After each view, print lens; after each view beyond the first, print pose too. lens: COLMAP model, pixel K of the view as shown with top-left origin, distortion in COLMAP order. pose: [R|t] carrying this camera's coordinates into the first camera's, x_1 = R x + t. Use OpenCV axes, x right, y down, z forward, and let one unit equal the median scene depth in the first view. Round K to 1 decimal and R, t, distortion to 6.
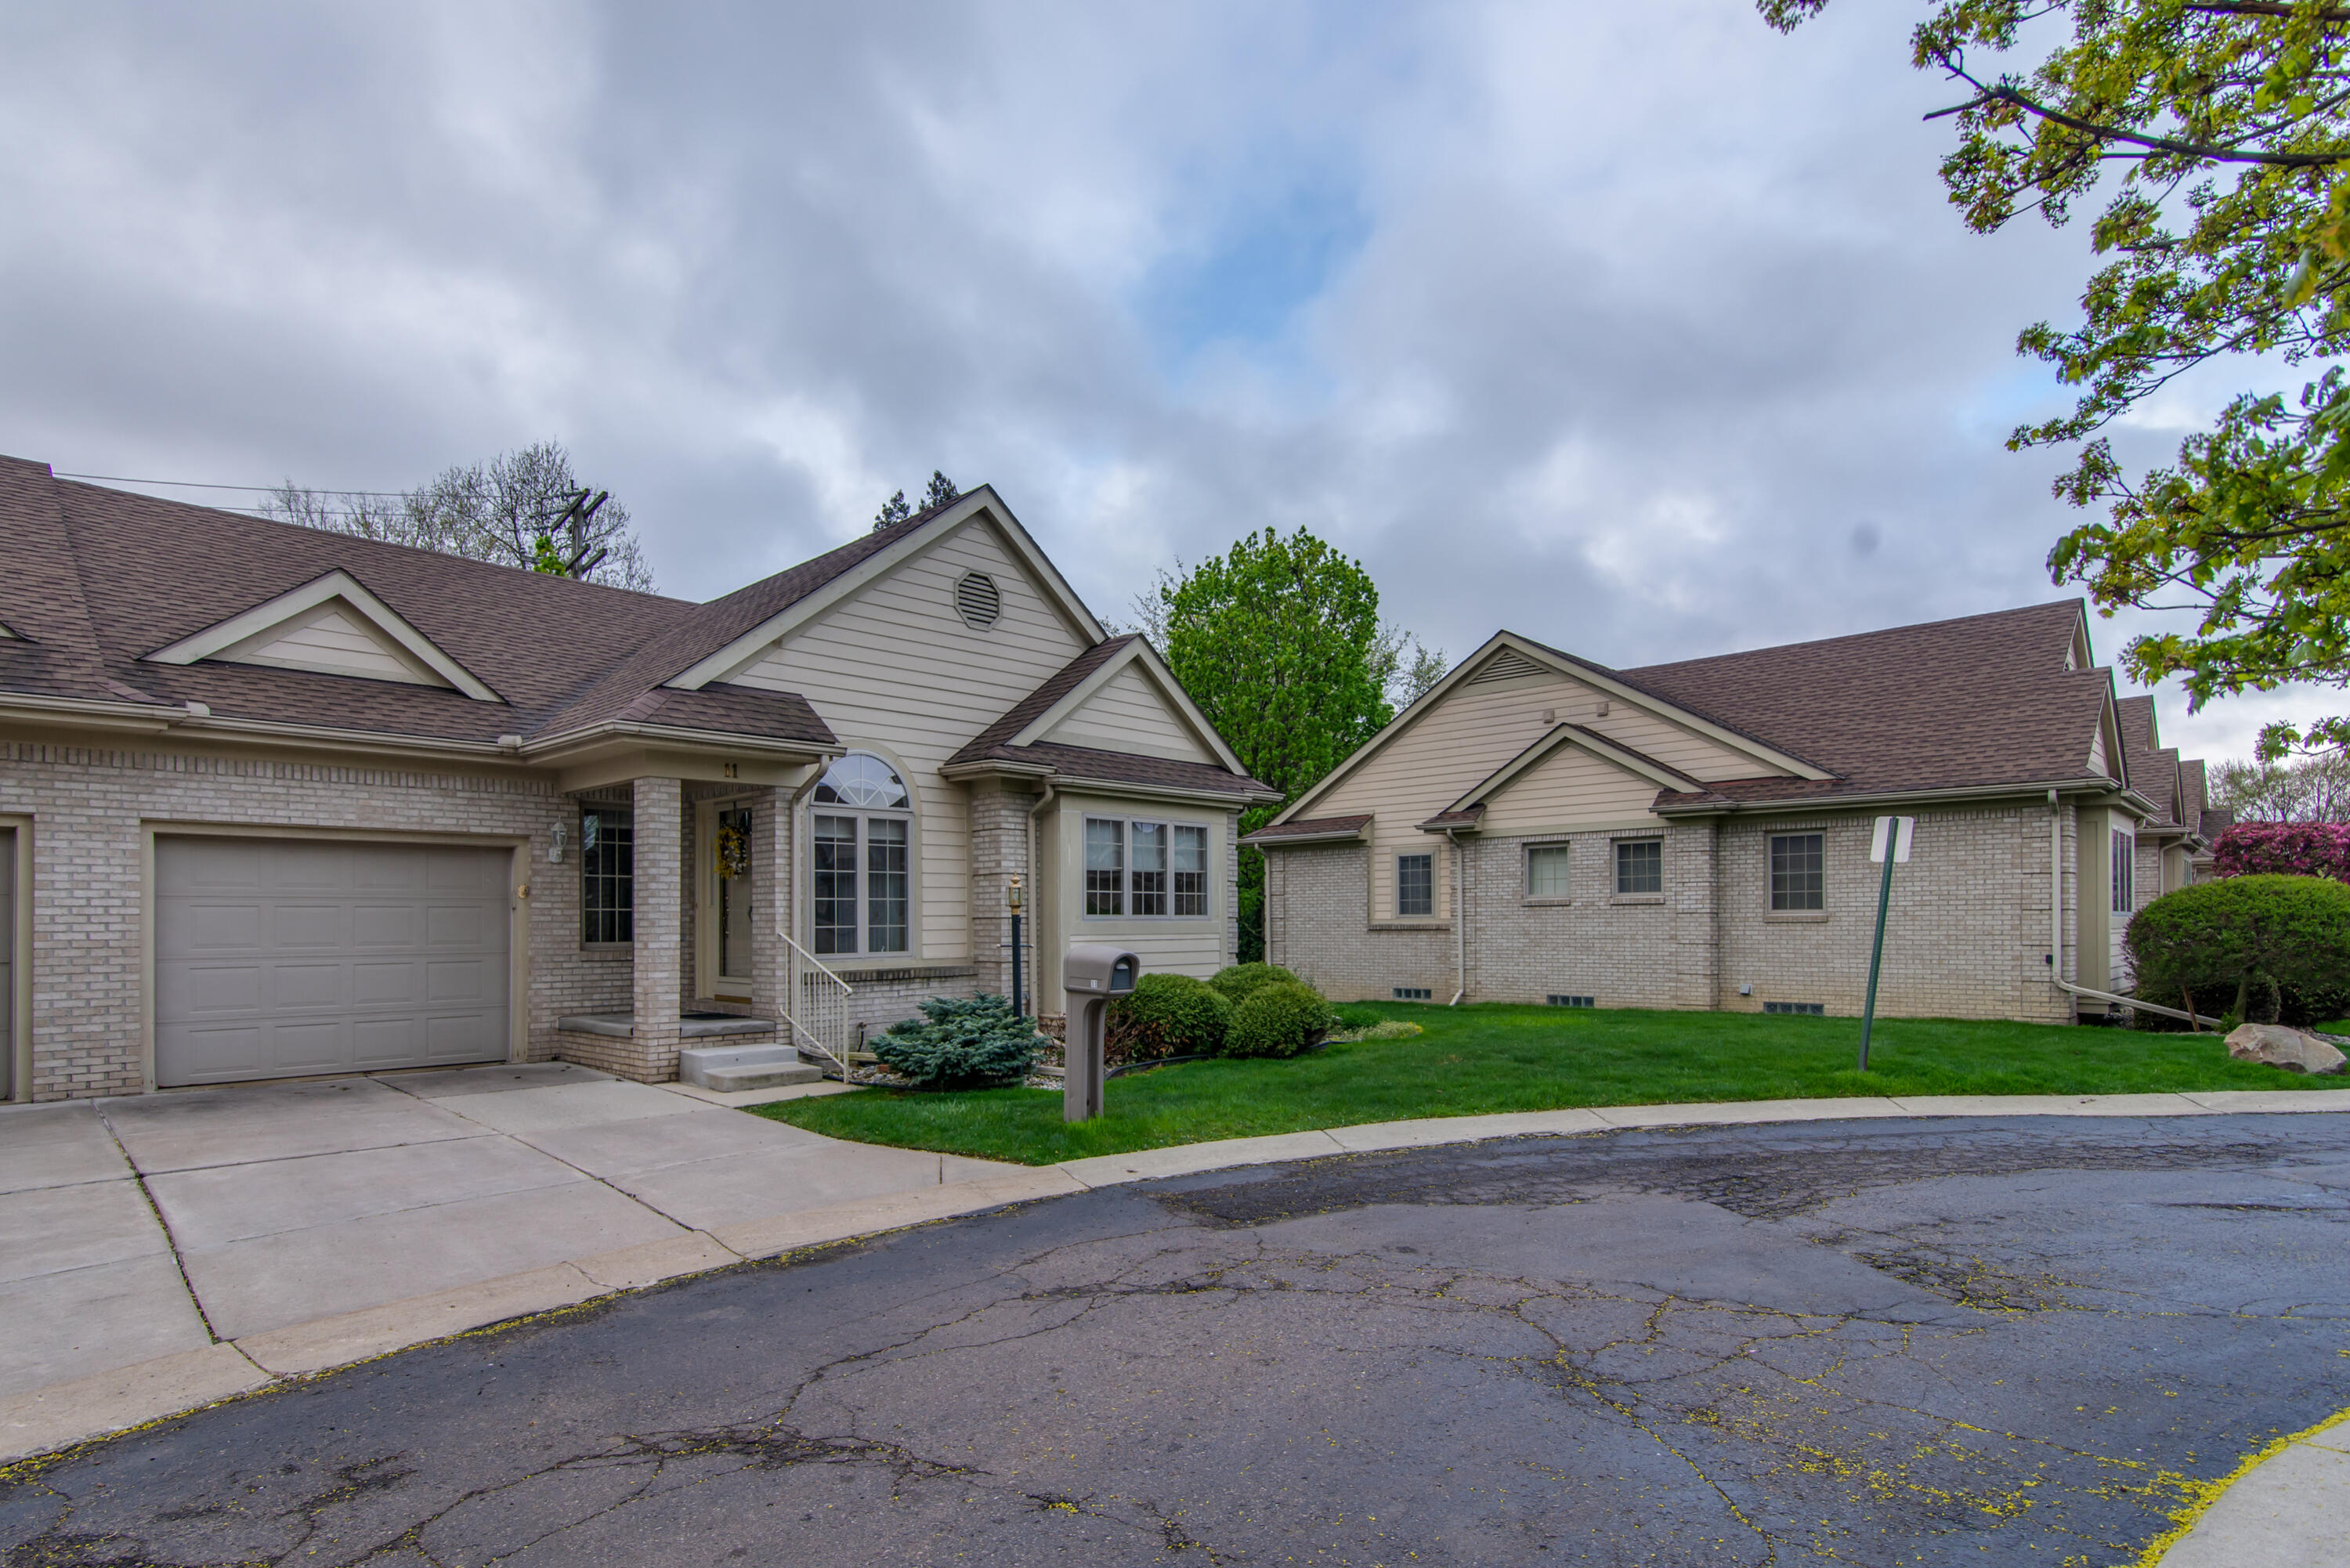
lens RADIAL K [[1166.6, 0, 1147.9], [0, 1166.6, 924.6], [0, 0, 1]] dist [0.003302, 0.000006]
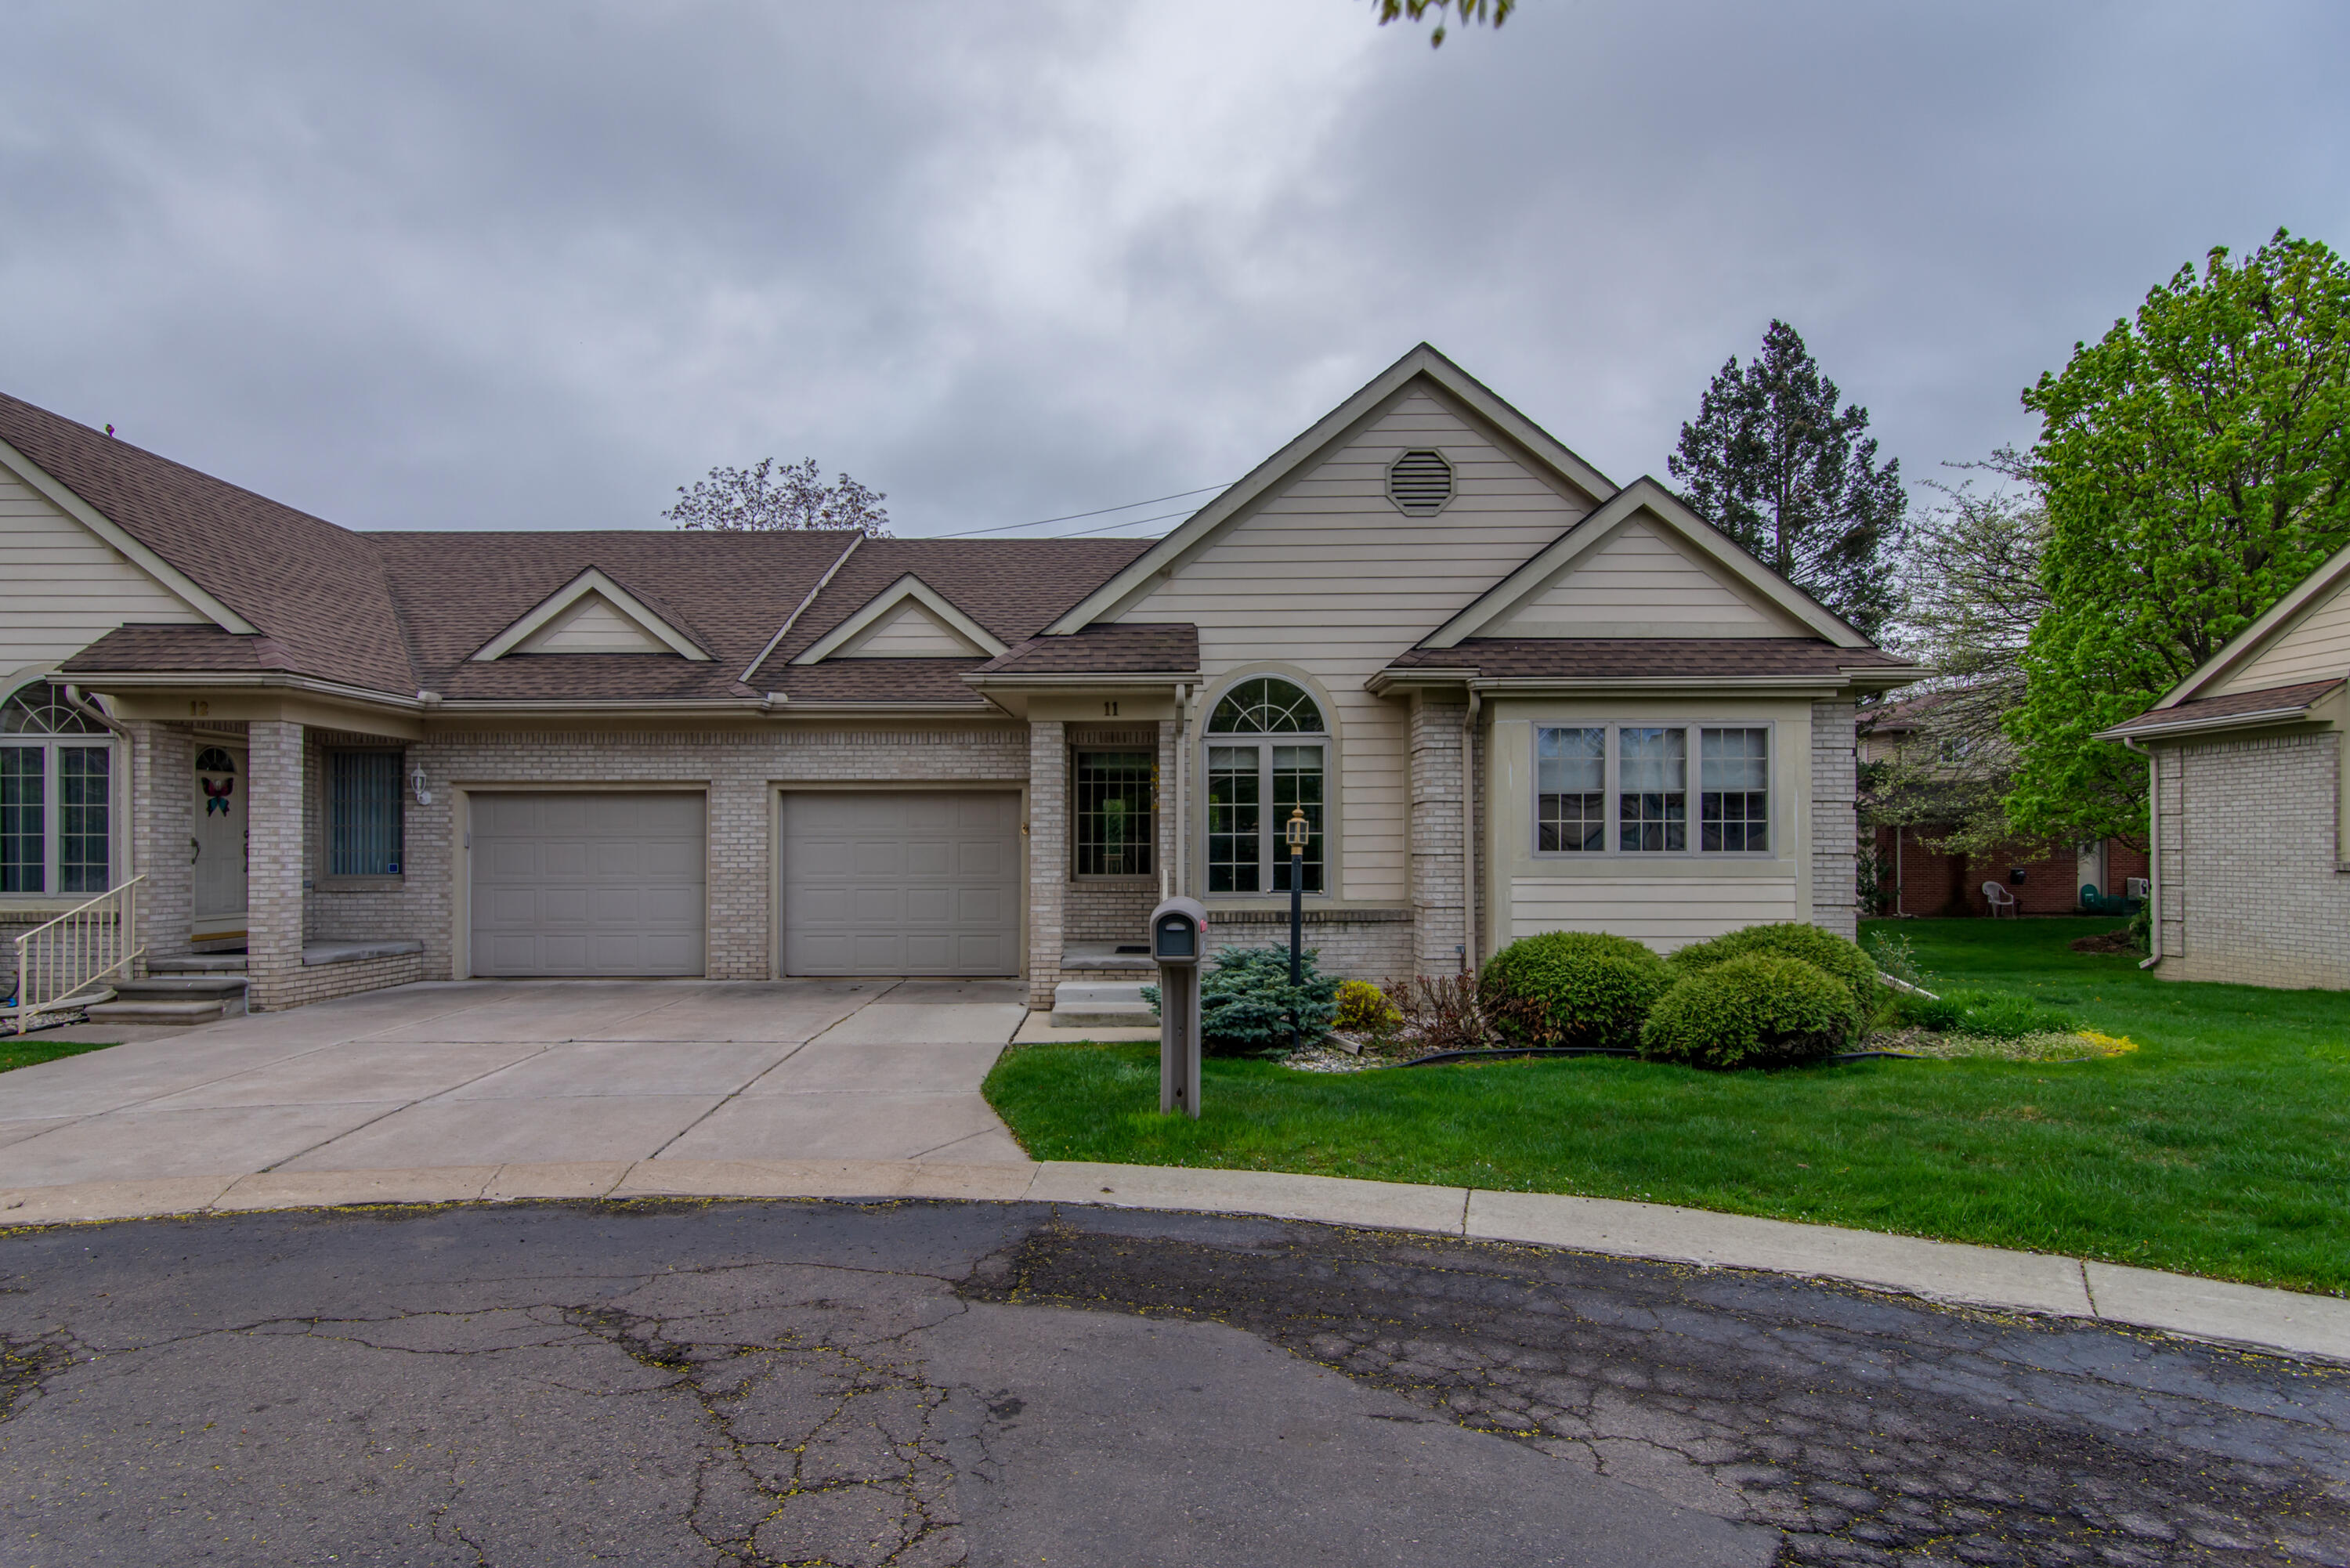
lens RADIAL K [[1153.2, 0, 1179.8], [0, 1153.2, 848.9], [0, 0, 1]] dist [0.003495, 0.000657]
pose [[0.707462, 0.005316, -0.706731, 0.422799], [-0.003447, 0.999986, 0.004071, -0.016054], [0.706743, -0.000444, 0.707470, 0.360926]]
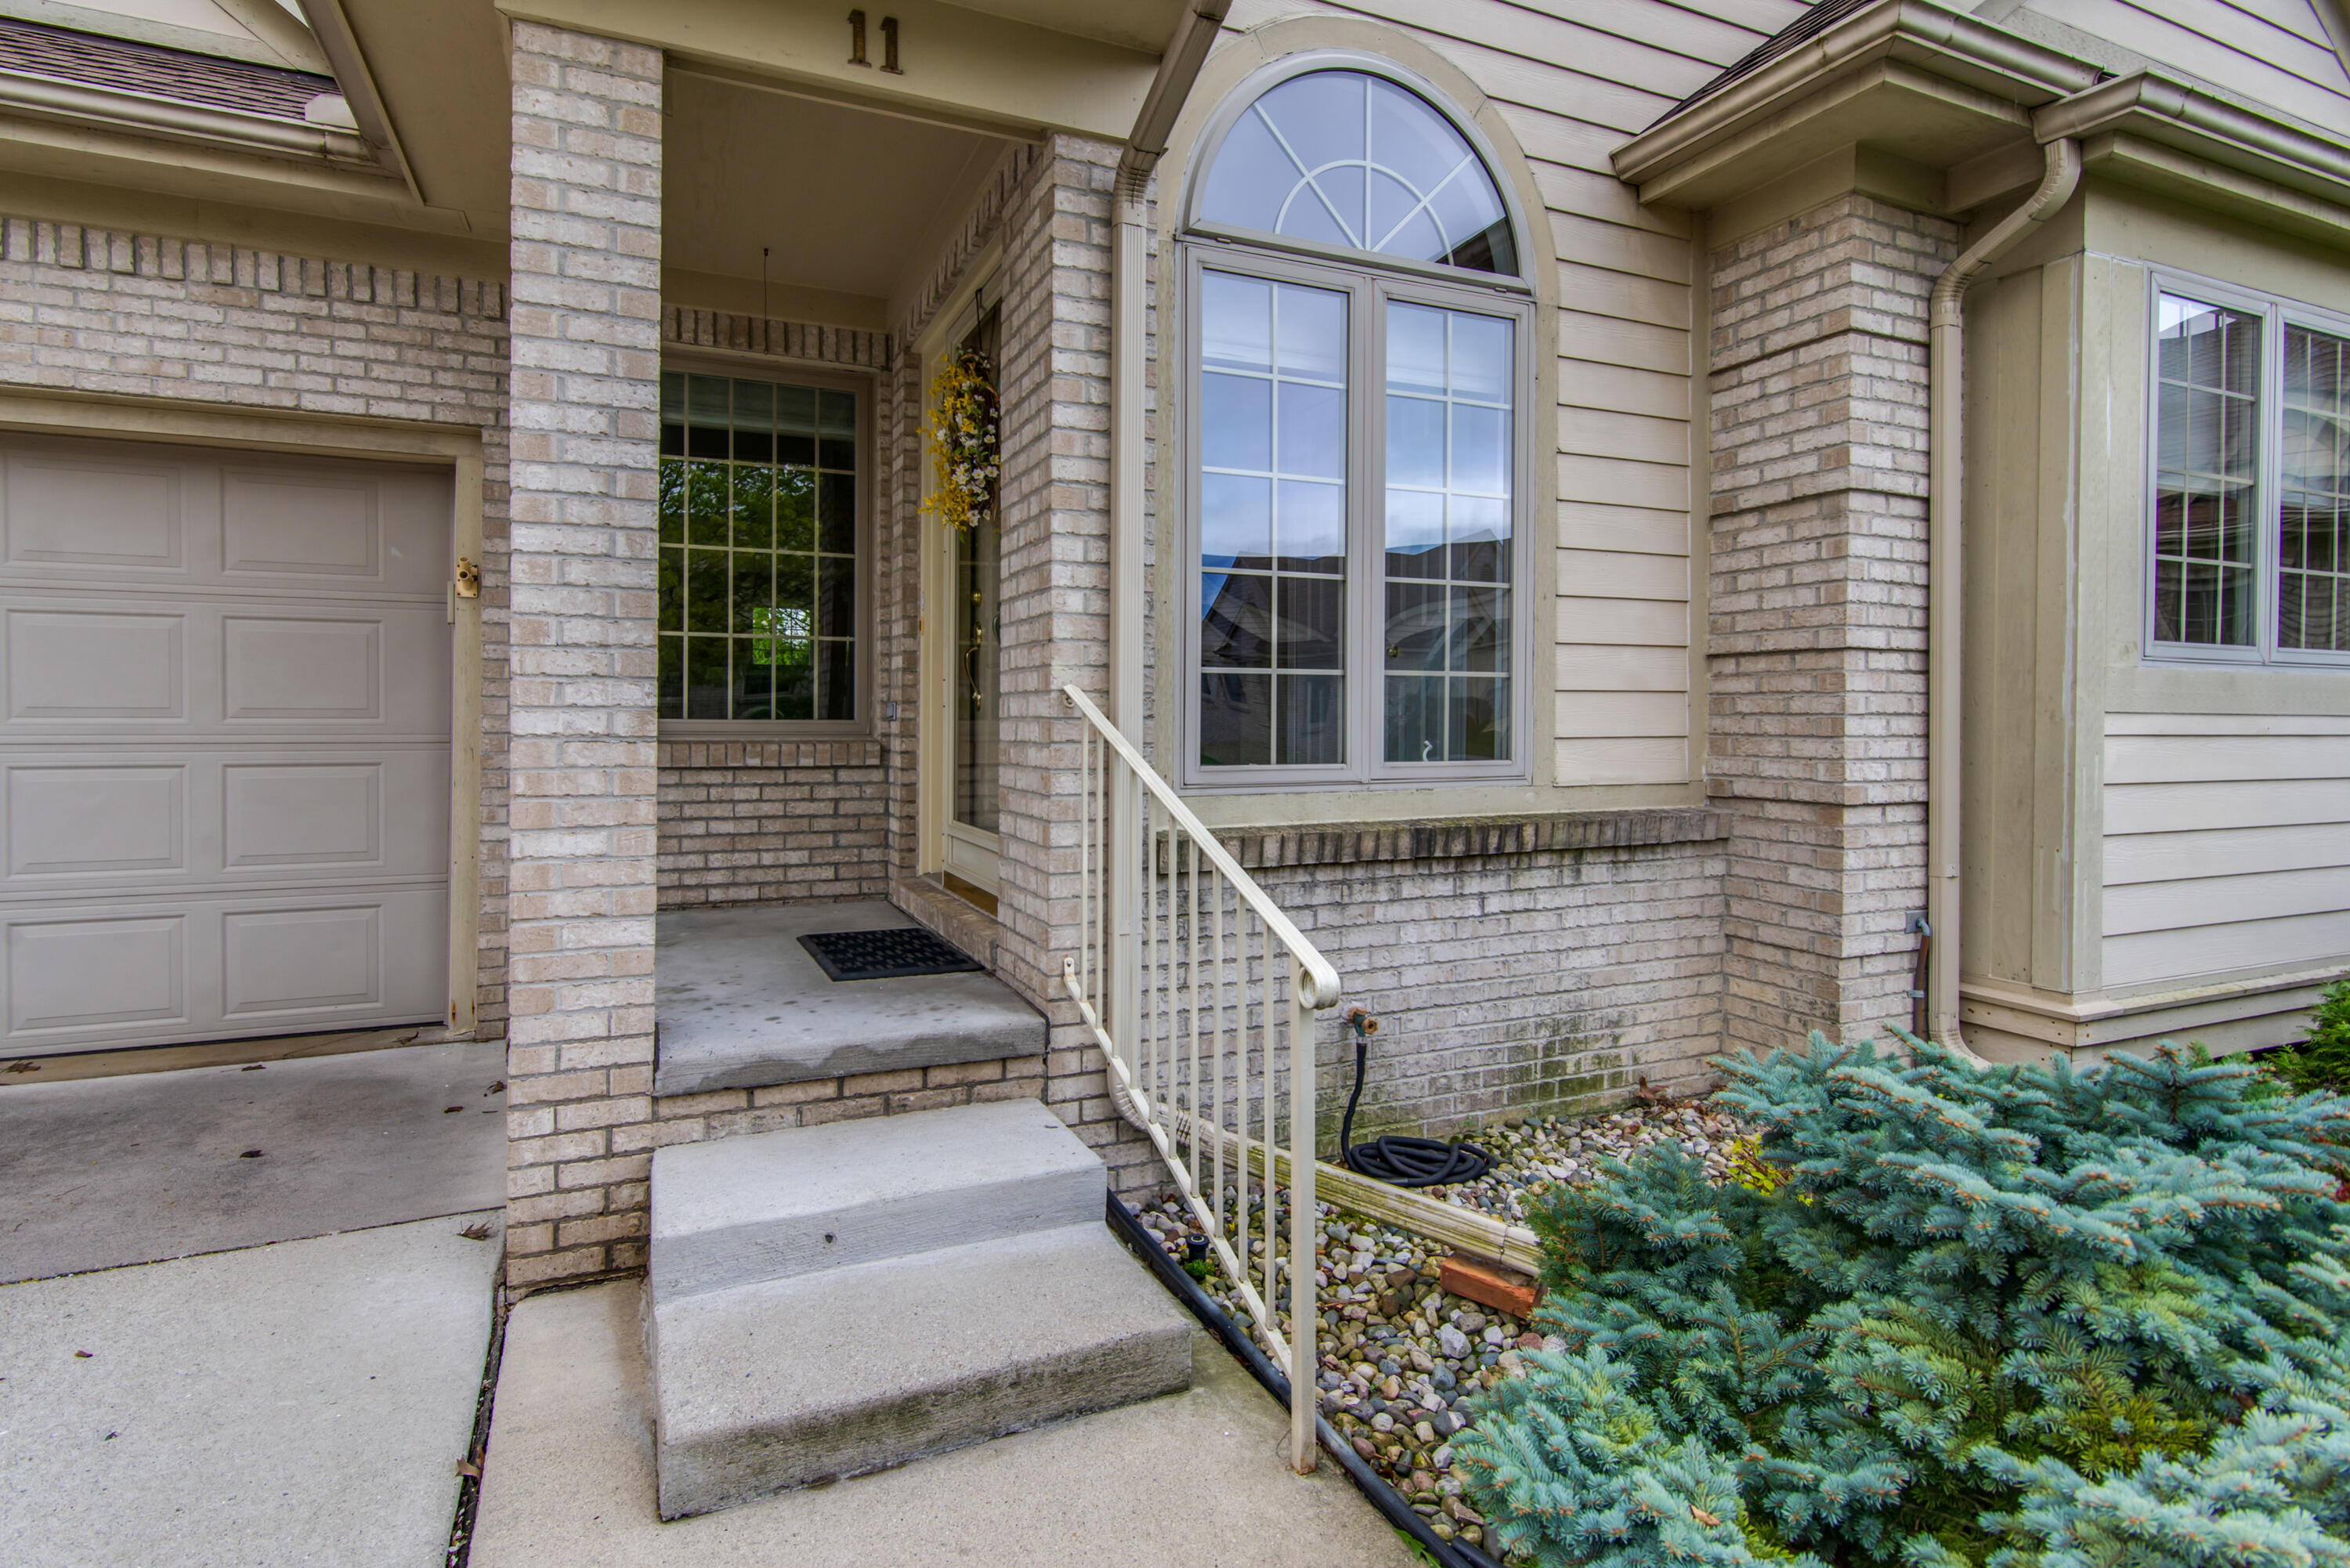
lens RADIAL K [[1192.9, 0, 1170.2], [0, 1192.9, 729.7], [0, 0, 1]] dist [0.003139, 0.000433]
pose [[0.930169, 0.013349, -0.366889, -0.214872], [-0.009939, 0.999888, 0.011183, 0.015358], [0.366997, -0.006756, 0.930197, 0.841488]]
